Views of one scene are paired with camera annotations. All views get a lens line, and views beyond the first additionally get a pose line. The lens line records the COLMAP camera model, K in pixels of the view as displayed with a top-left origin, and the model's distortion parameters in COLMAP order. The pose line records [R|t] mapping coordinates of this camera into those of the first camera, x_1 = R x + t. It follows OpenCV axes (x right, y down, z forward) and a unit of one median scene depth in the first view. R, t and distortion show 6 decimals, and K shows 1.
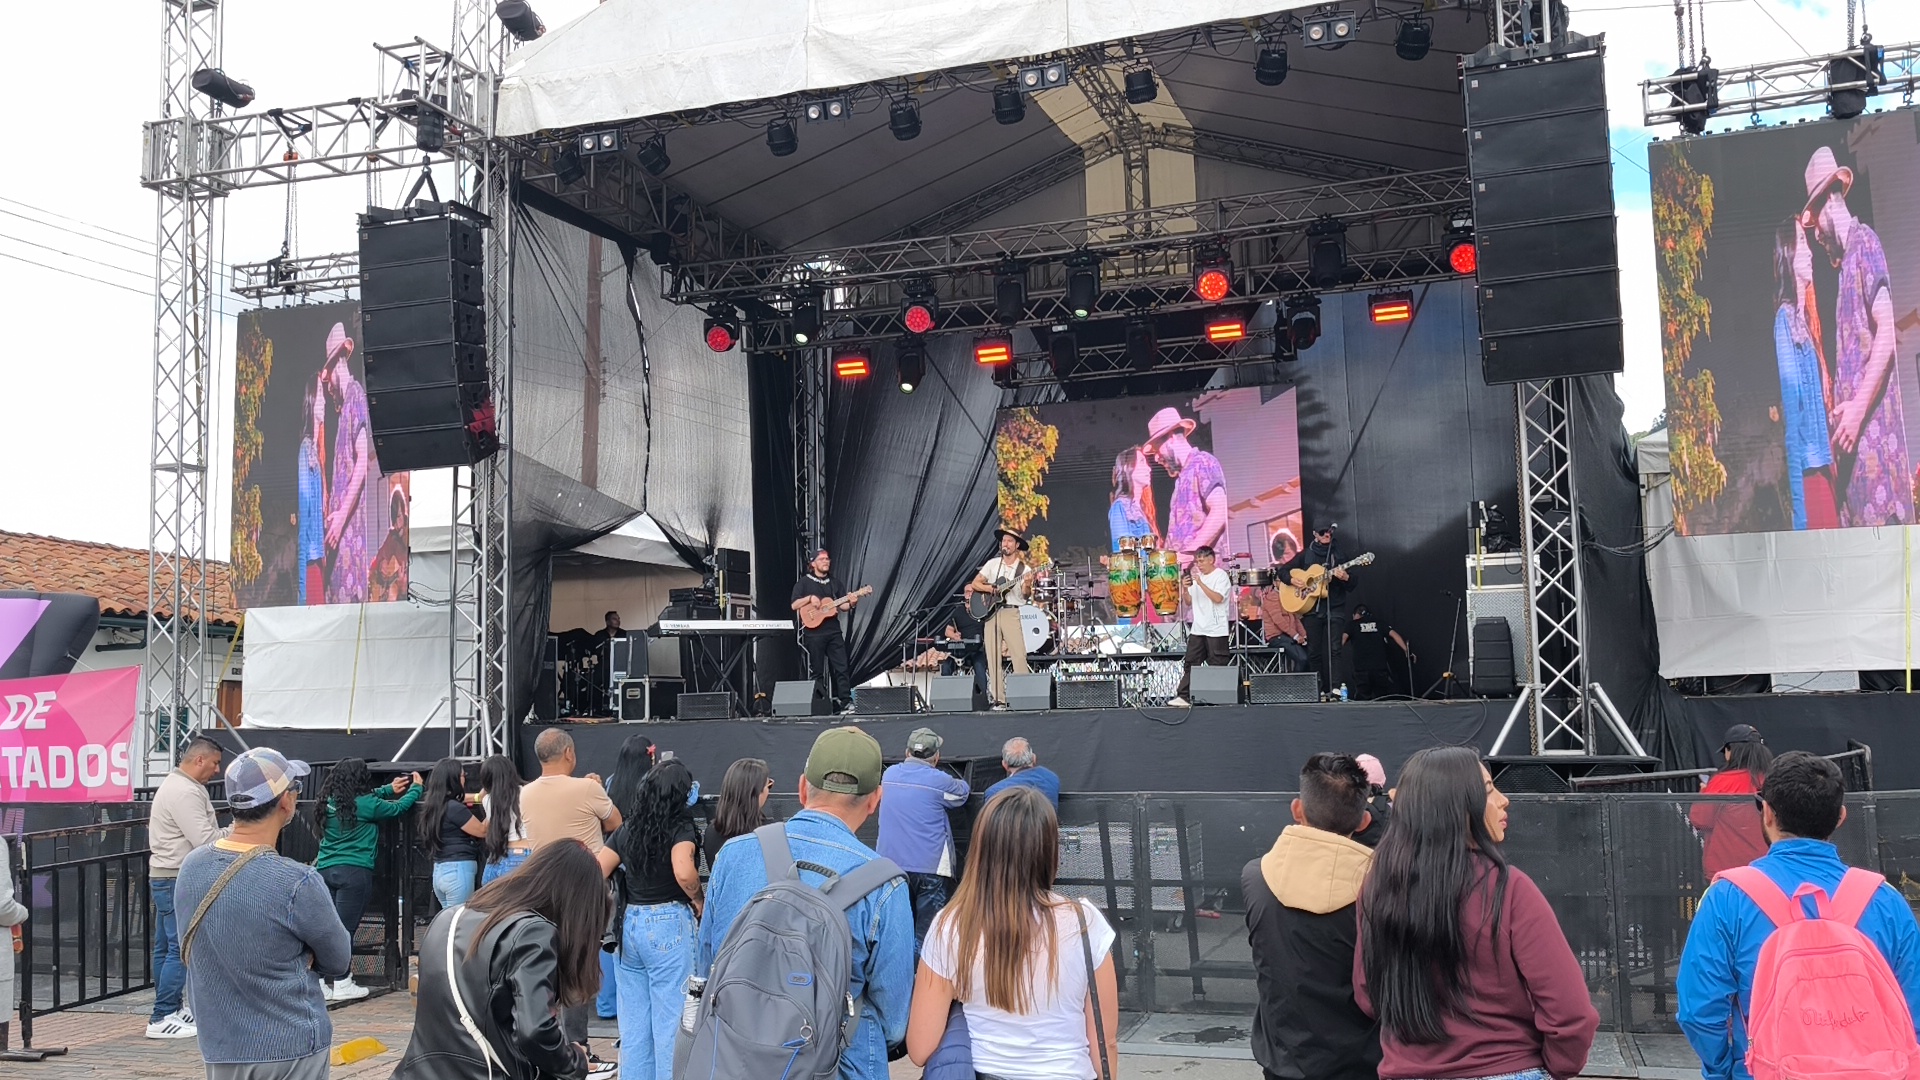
lens RADIAL K [[1617.5, 0, 965.1], [0, 1617.5, 541.5], [0, 0, 1]] dist [0.085096, -0.221166]
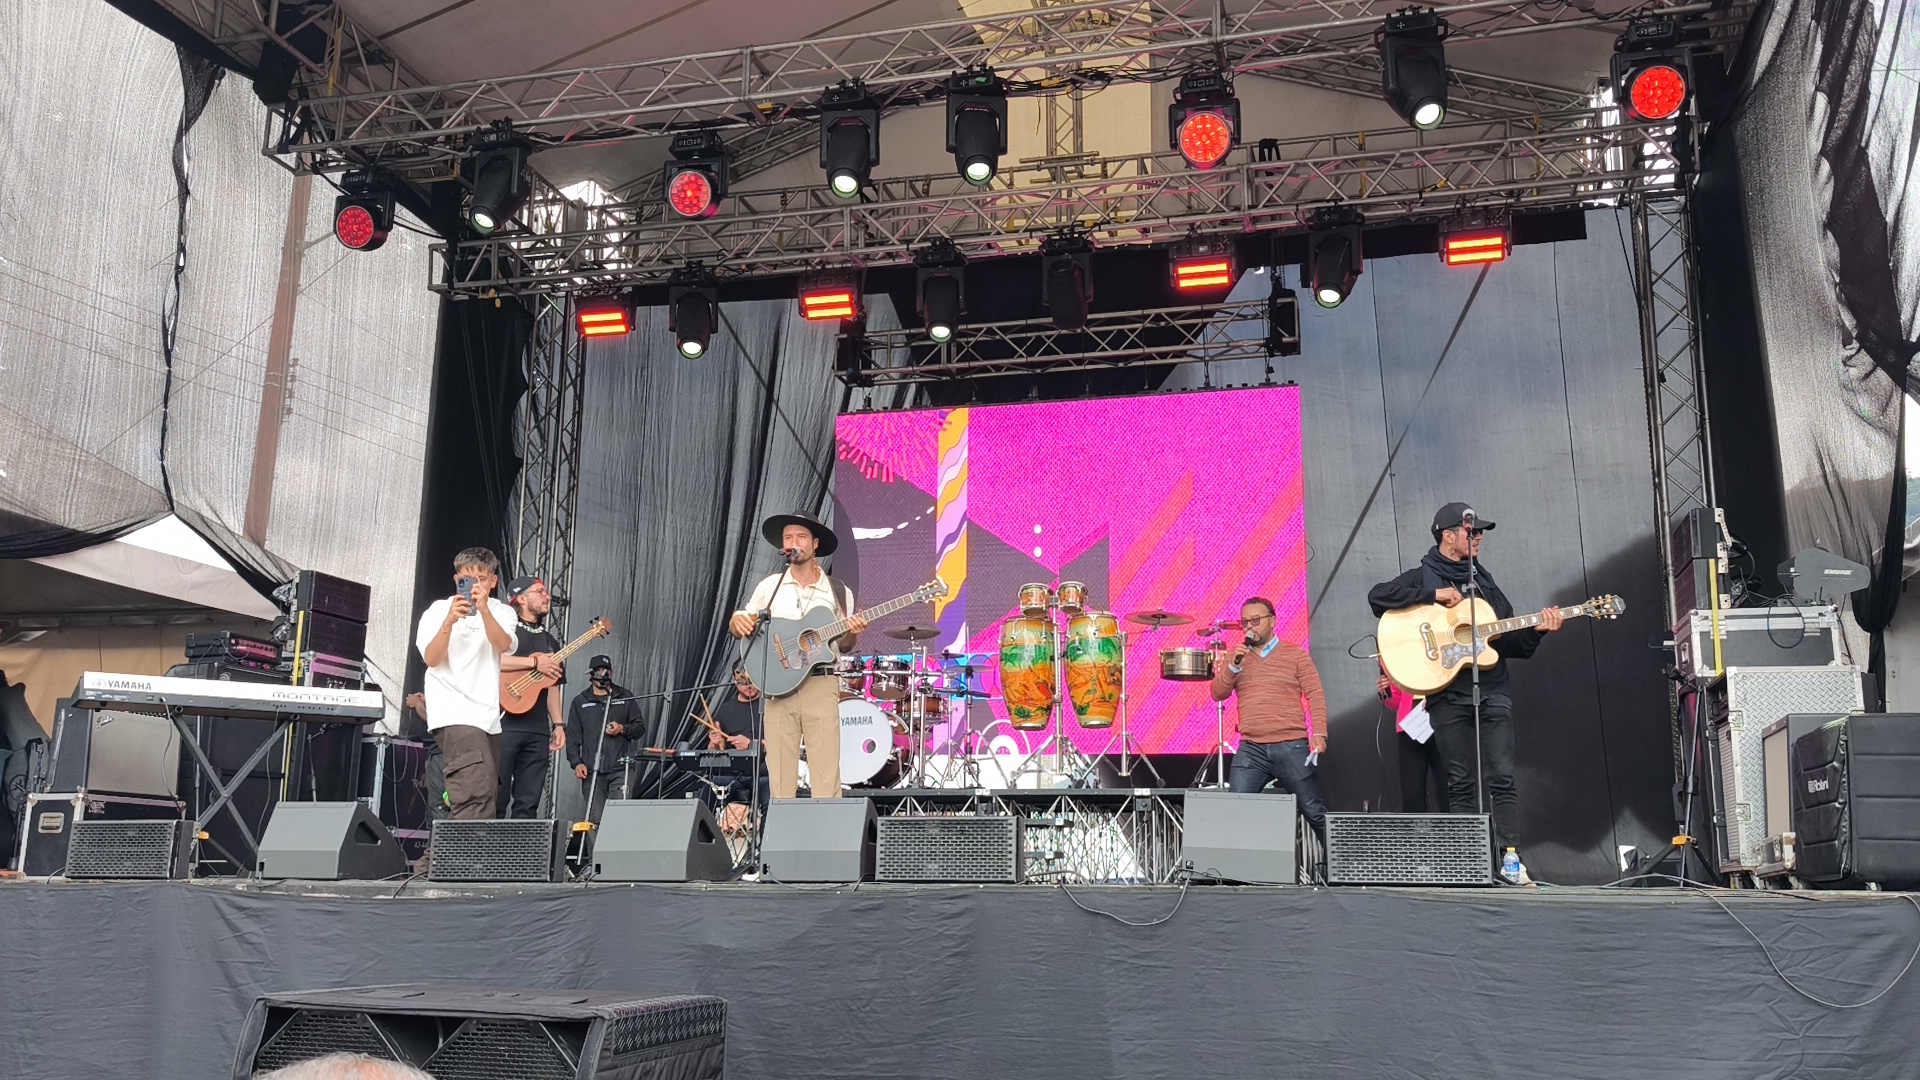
lens RADIAL K [[1624.6, 0, 967.3], [0, 1624.6, 544.4], [0, 0, 1]] dist [0.048185, -0.085240]
pose [[0.996345, 0.051407, 0.068223, 0.039813], [-0.043764, 0.993061, -0.109149, 0.051167], [-0.073361, 0.105765, 0.991681, 0.470178]]
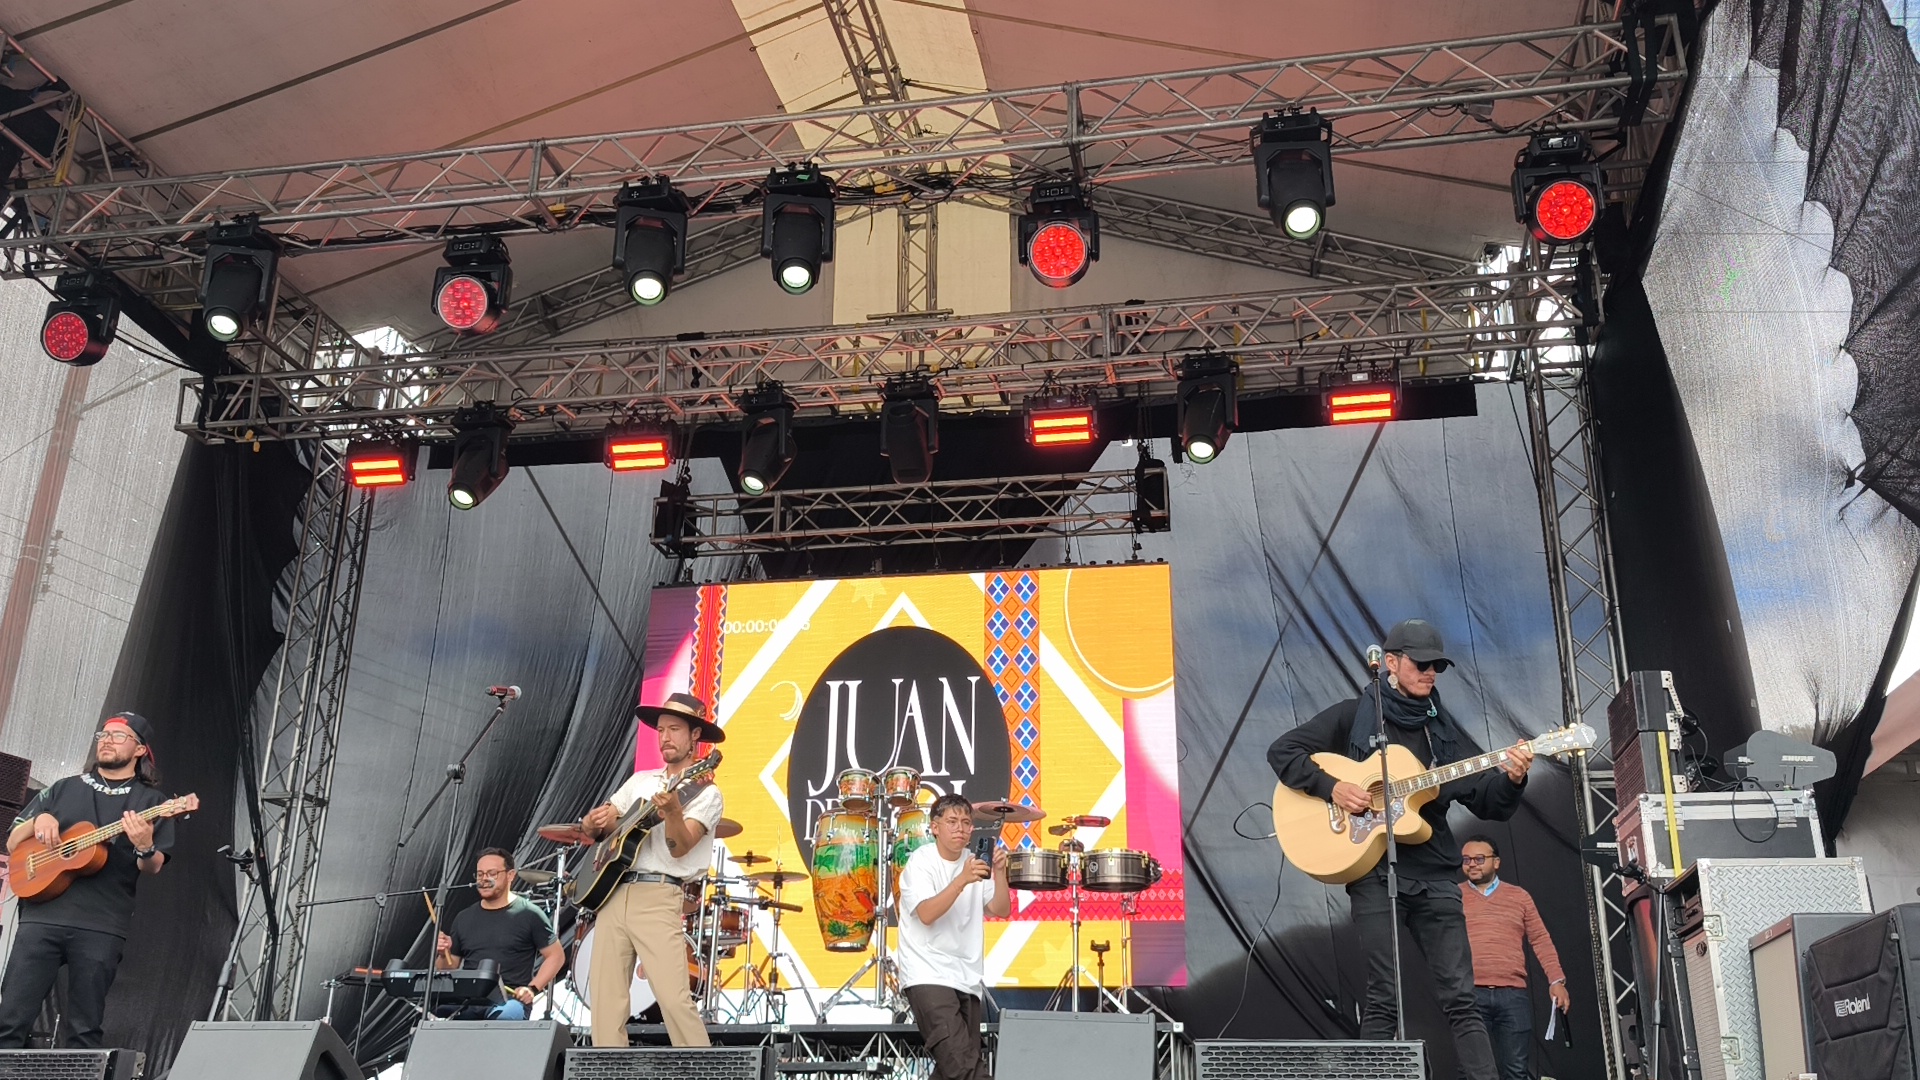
lens RADIAL K [[1627.6, 0, 967.1], [0, 1627.6, 541.5], [0, 0, 1]] dist [0.051371, -0.086382]
pose [[0.987838, 0.086462, 0.129232, 0.071007], [-0.050631, 0.964706, -0.258415, 0.059829], [-0.147014, 0.248729, 0.957351, 0.567798]]
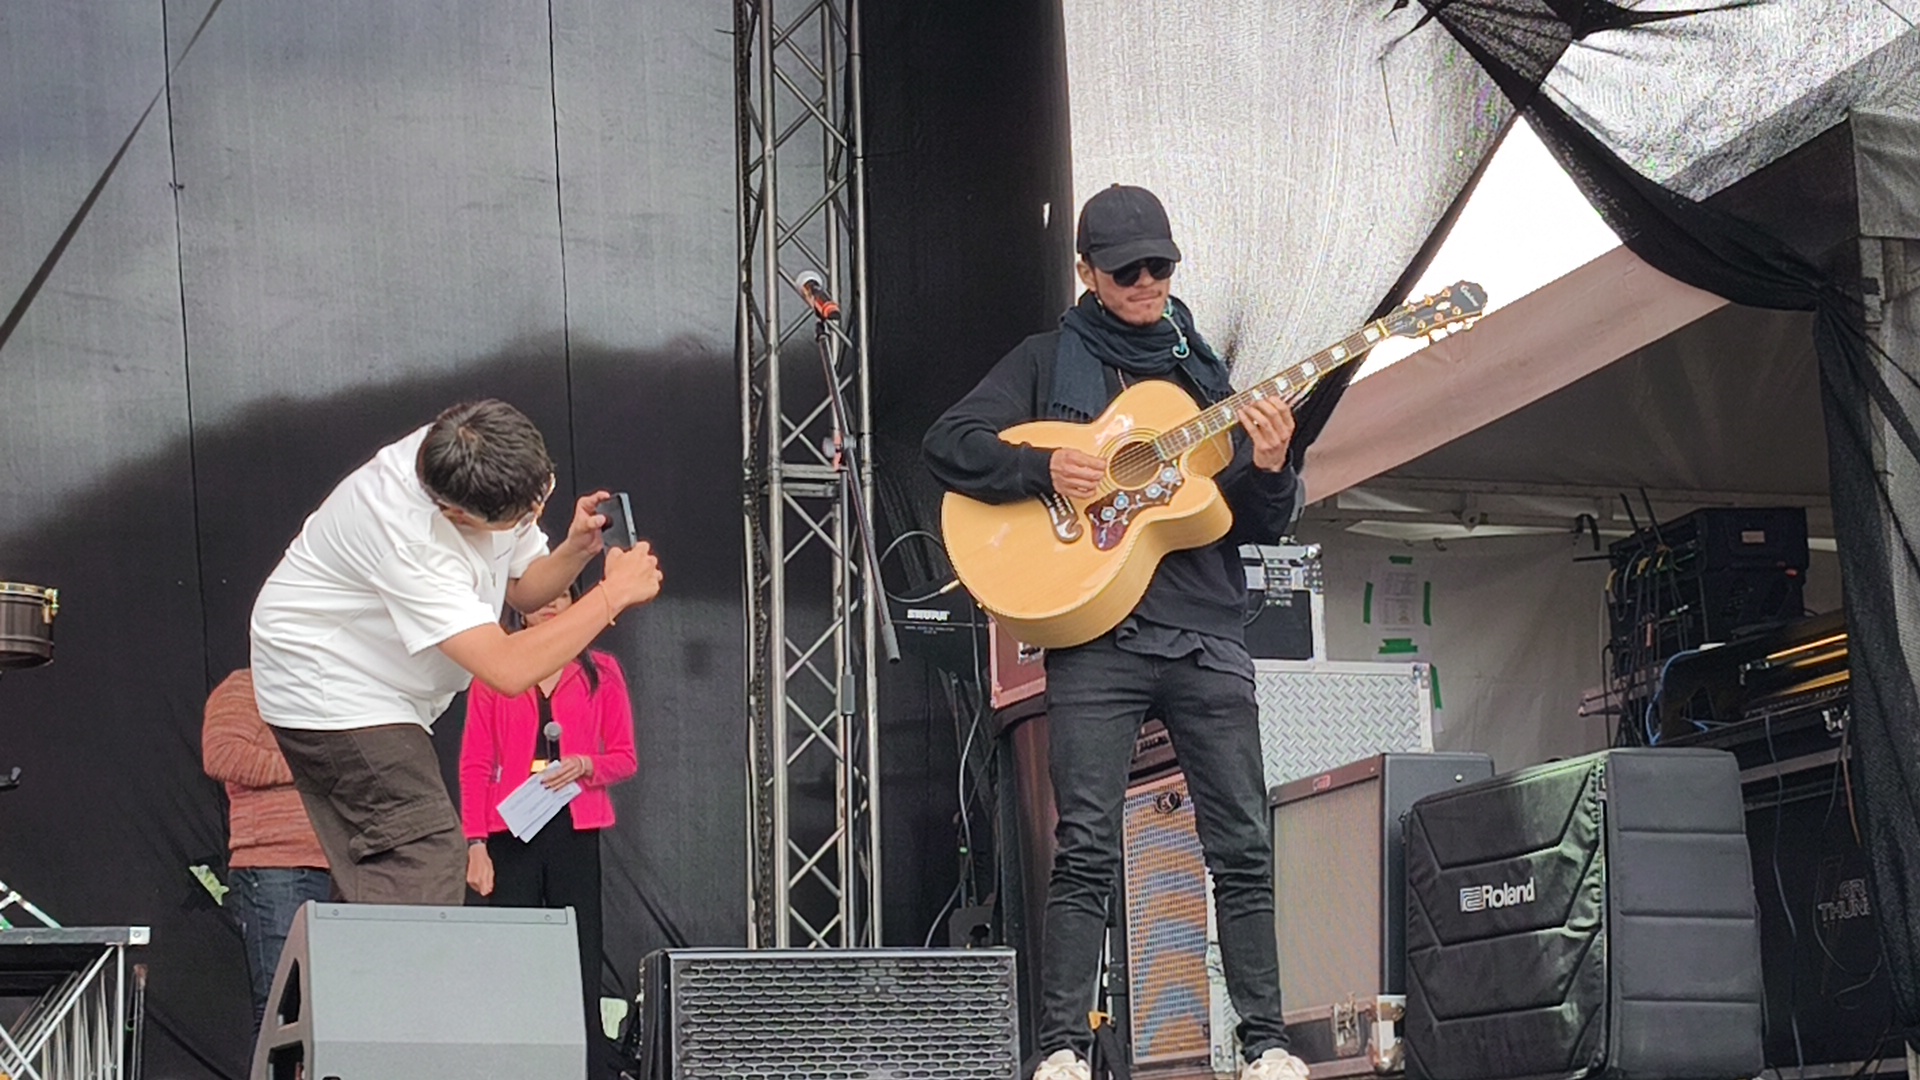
lens RADIAL K [[3752.6, 0, 957.8], [0, 3752.6, 541.8], [0, 0, 1]] dist [0.157793, -0.454413]
pose [[0.782568, 0.106654, 0.613361, -0.046903], [-0.052899, 0.993045, -0.105183, 0.064590], [-0.620313, 0.049867, 0.782767, 0.536170]]
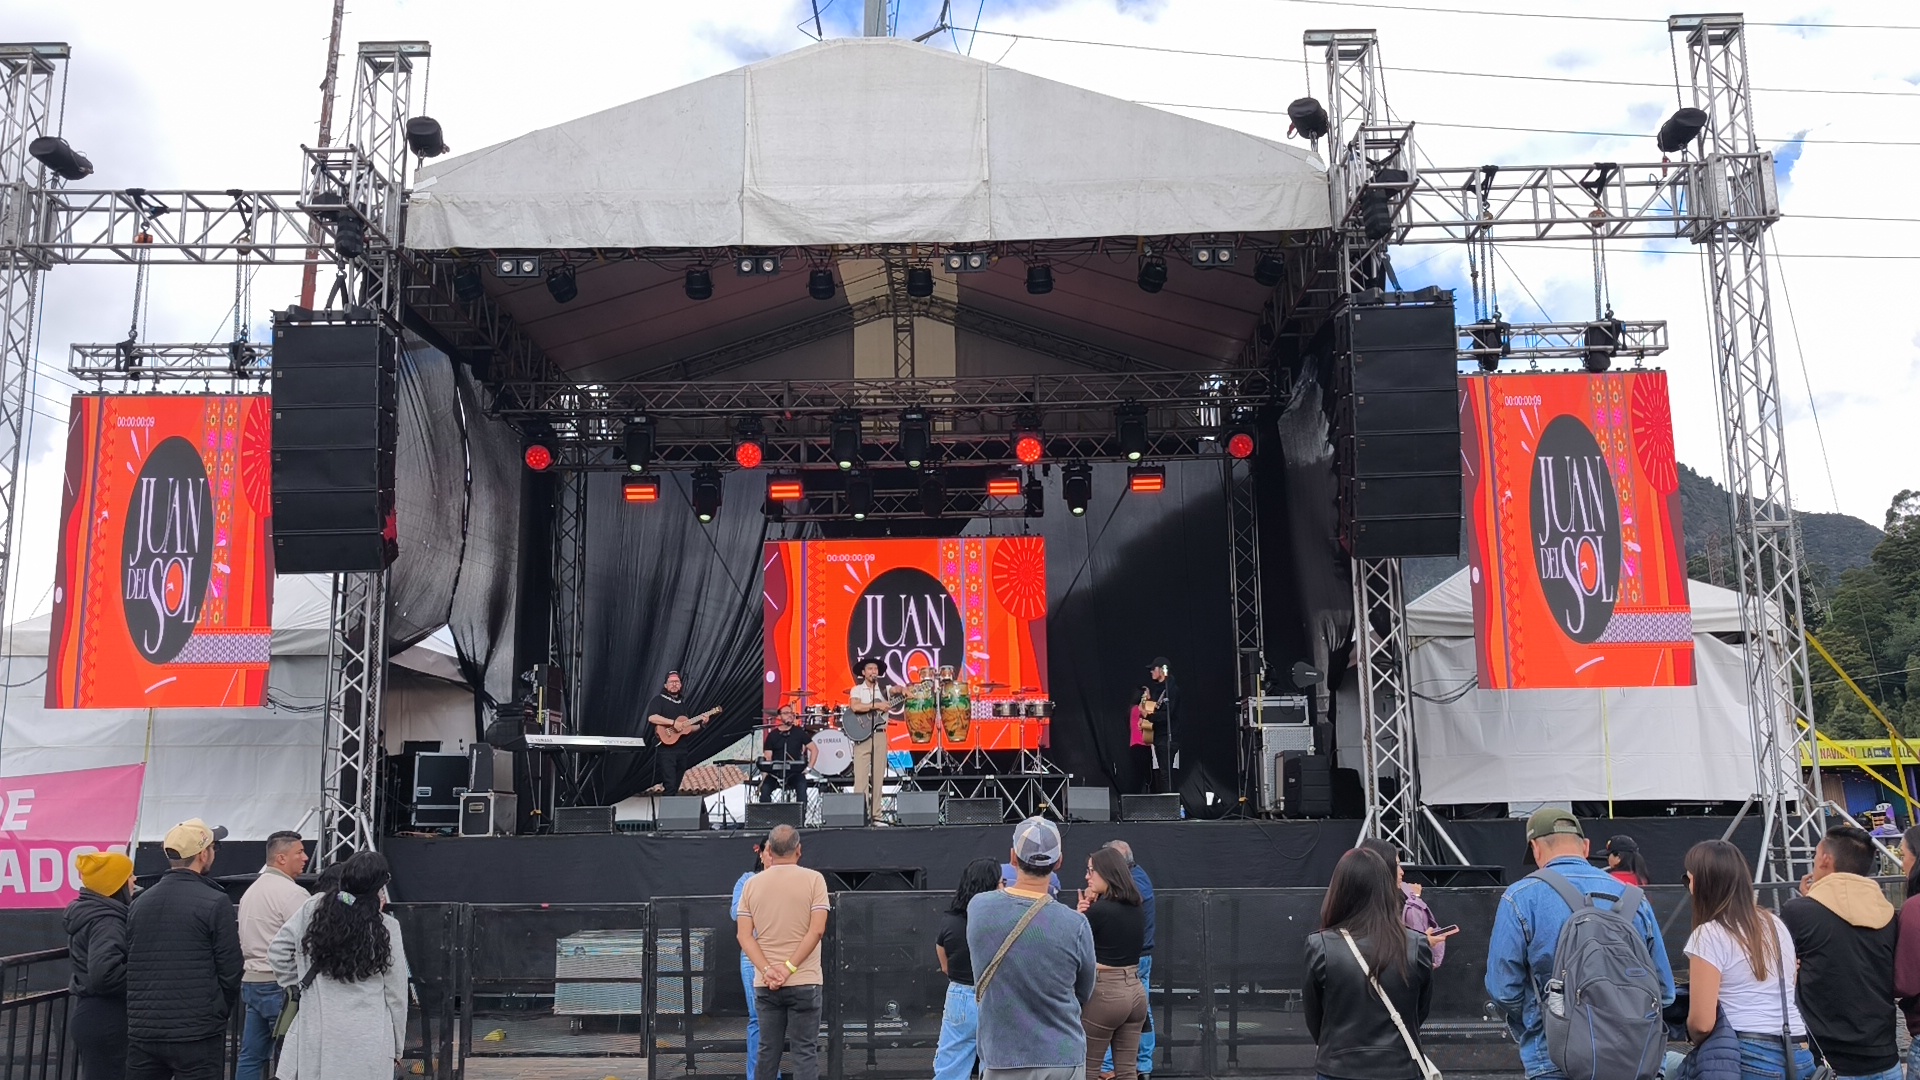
lens RADIAL K [[1608.7, 0, 962.1], [0, 1608.7, 541.1], [0, 0, 1]] dist [0.085209, -0.194867]
pose [[0.949556, 0.065128, 0.306759, -0.238448], [-0.039666, 0.995284, -0.088523, 0.007342], [-0.311078, 0.071890, 0.947661, -0.044547]]
